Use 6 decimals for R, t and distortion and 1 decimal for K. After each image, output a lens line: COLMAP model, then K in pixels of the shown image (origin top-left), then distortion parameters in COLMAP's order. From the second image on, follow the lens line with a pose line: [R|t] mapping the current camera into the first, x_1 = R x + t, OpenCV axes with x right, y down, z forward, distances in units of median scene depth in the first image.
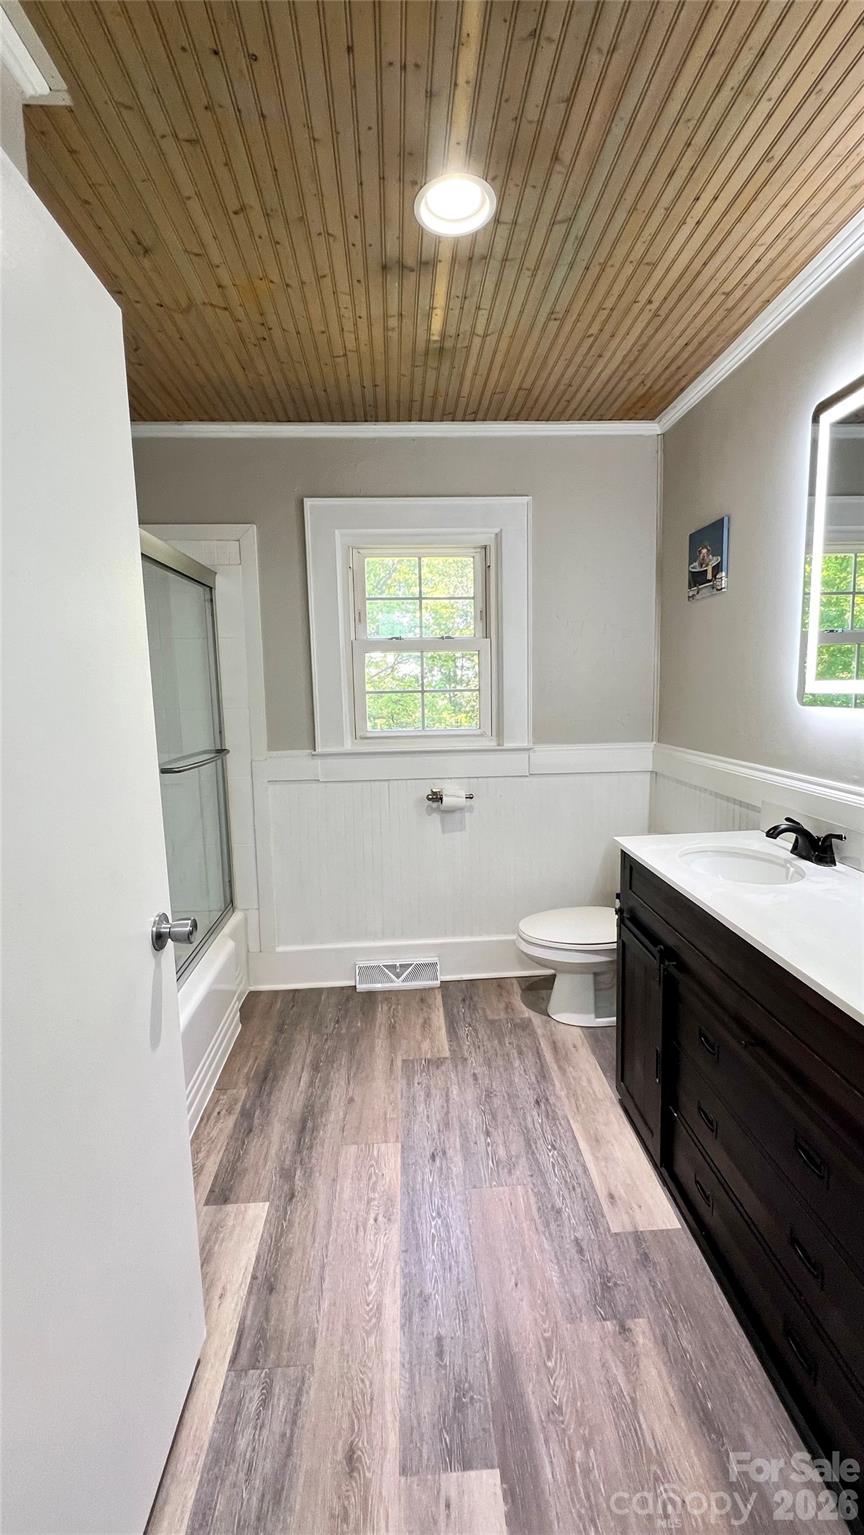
lens RADIAL K [[610.6, 0, 432.0], [0, 610.6, 767.5], [0, 0, 1]] dist [-0.000673, 0.000249]
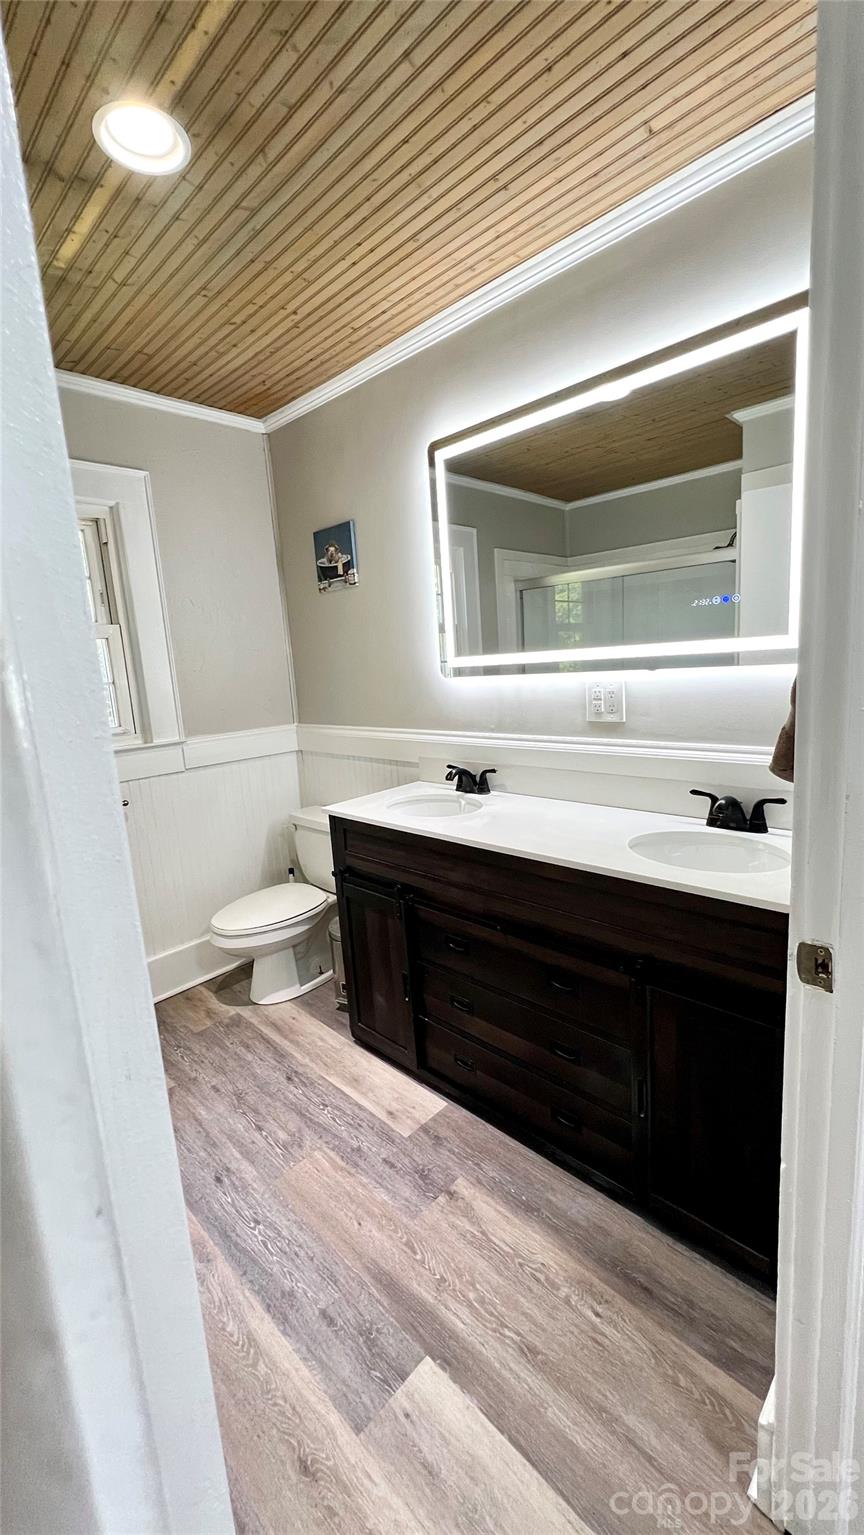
lens RADIAL K [[610.6, 0, 432.0], [0, 610.6, 767.5], [0, 0, 1]] dist [-0.000673, 0.000249]
pose [[0.736955, -0.140486, 0.661182, -0.291593], [0.135732, 0.988996, 0.058851, 0.007032], [-0.662174, 0.046373, 0.747914, 0.062137]]
